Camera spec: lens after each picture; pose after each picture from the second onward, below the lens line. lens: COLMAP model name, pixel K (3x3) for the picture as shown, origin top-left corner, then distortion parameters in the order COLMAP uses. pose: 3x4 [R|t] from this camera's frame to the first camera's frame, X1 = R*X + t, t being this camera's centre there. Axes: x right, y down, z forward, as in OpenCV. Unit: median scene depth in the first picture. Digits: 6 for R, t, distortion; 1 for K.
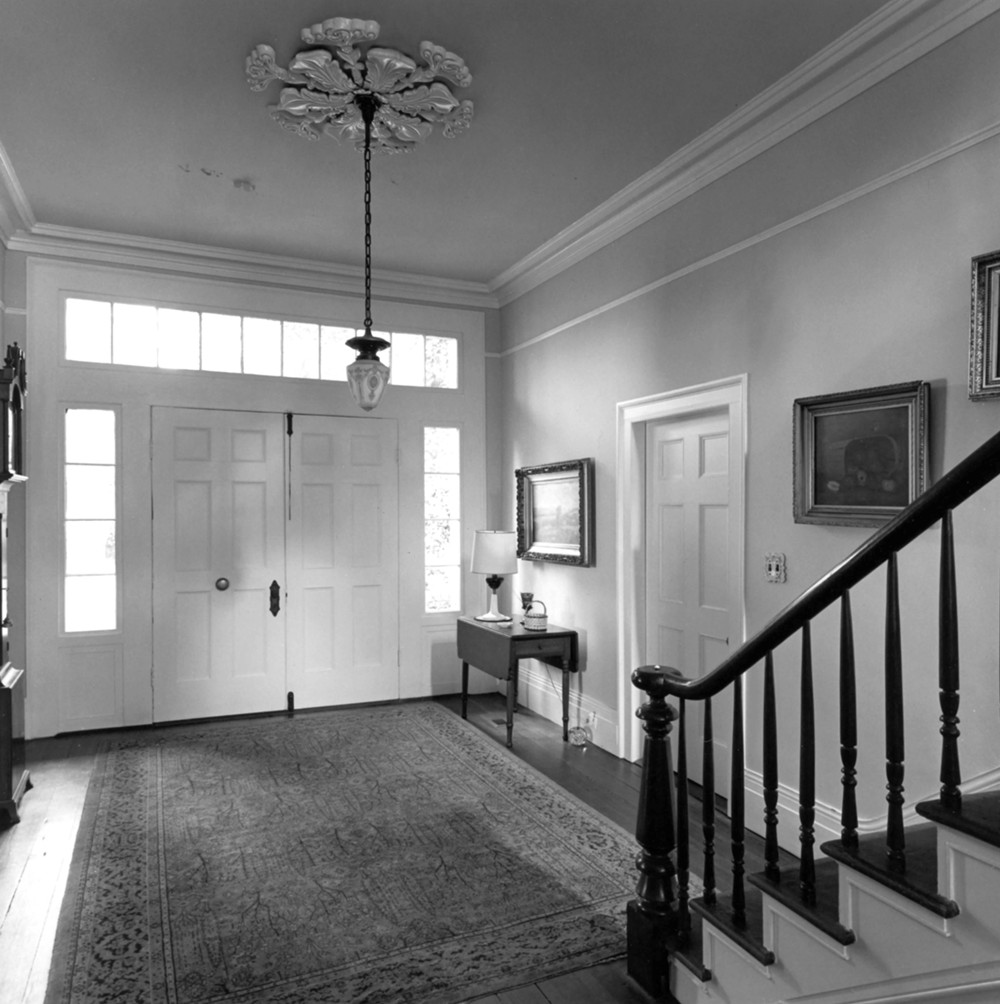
lens RADIAL K [[746.8, 0, 500.0], [0, 746.8, 502.0], [0, 0, 1]] dist [-0.000276, 0.000697]
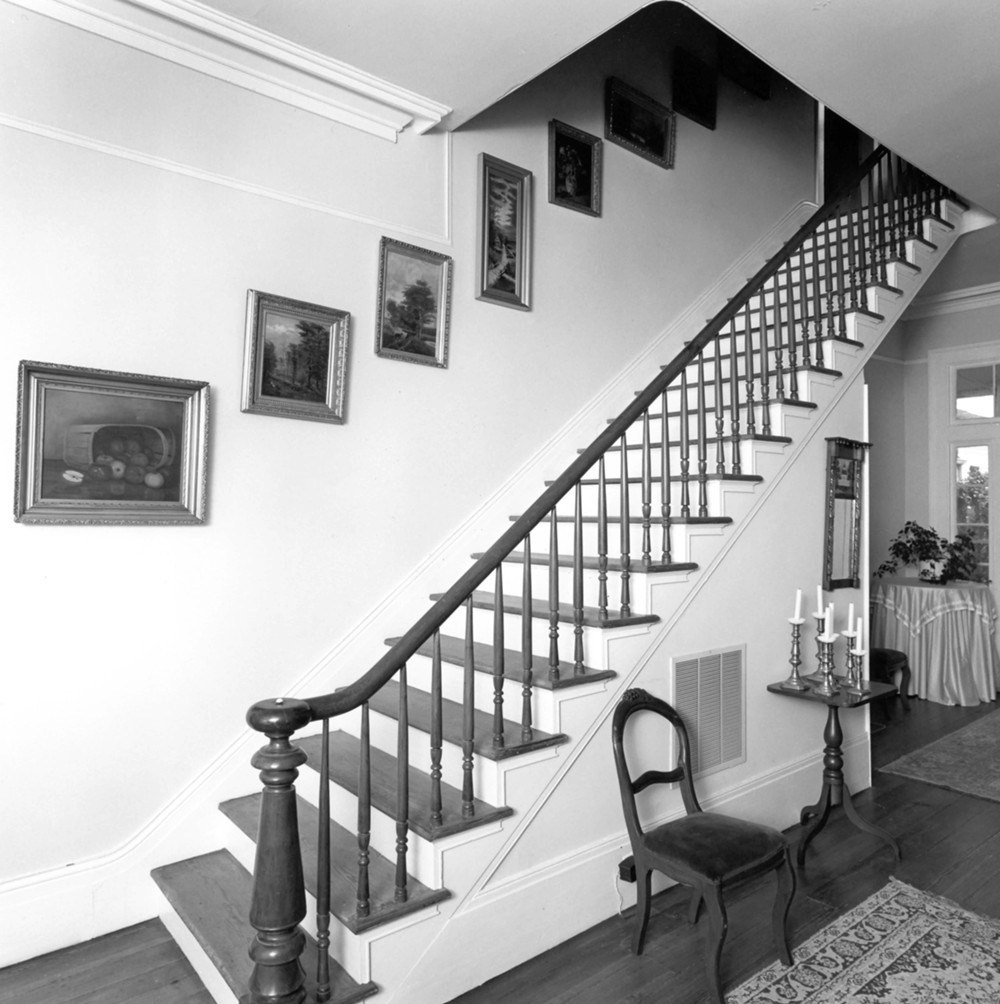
lens RADIAL K [[746.8, 0, 500.0], [0, 746.8, 502.0], [0, 0, 1]] dist [-0.000276, 0.000697]
pose [[-0.258492, 0.001560, 0.966012, -0.506952], [-0.015286, 0.999867, -0.005705, 0.005046], [-0.965893, -0.016241, -0.258433, 0.785807]]
